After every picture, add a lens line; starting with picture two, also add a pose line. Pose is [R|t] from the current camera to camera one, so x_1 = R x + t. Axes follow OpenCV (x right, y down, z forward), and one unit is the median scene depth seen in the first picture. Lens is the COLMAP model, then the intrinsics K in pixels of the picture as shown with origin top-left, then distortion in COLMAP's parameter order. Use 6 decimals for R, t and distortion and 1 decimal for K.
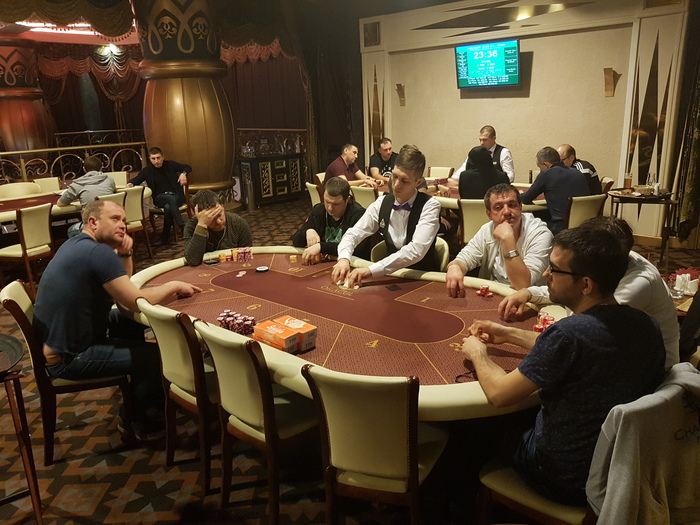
lens RADIAL K [[537.8, 0, 347.9], [0, 537.8, 259.1], [0, 0, 1]] dist [-0.008743, -0.026748]
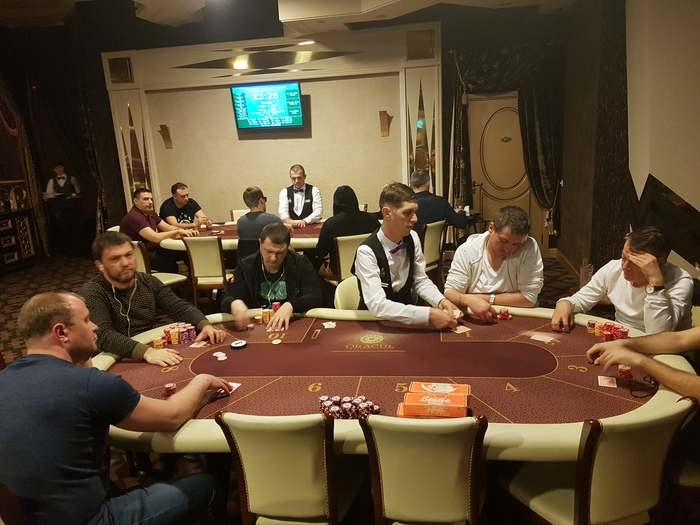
lens RADIAL K [[537.8, 0, 349.2], [0, 537.8, 267.5], [0, 0, 1]] dist [-0.008743, -0.026748]
pose [[0.830803, -0.131958, 0.540697, -0.201195], [0.167560, 0.985717, -0.016897, -0.023230], [-0.530745, 0.104637, 0.841048, 0.109094]]
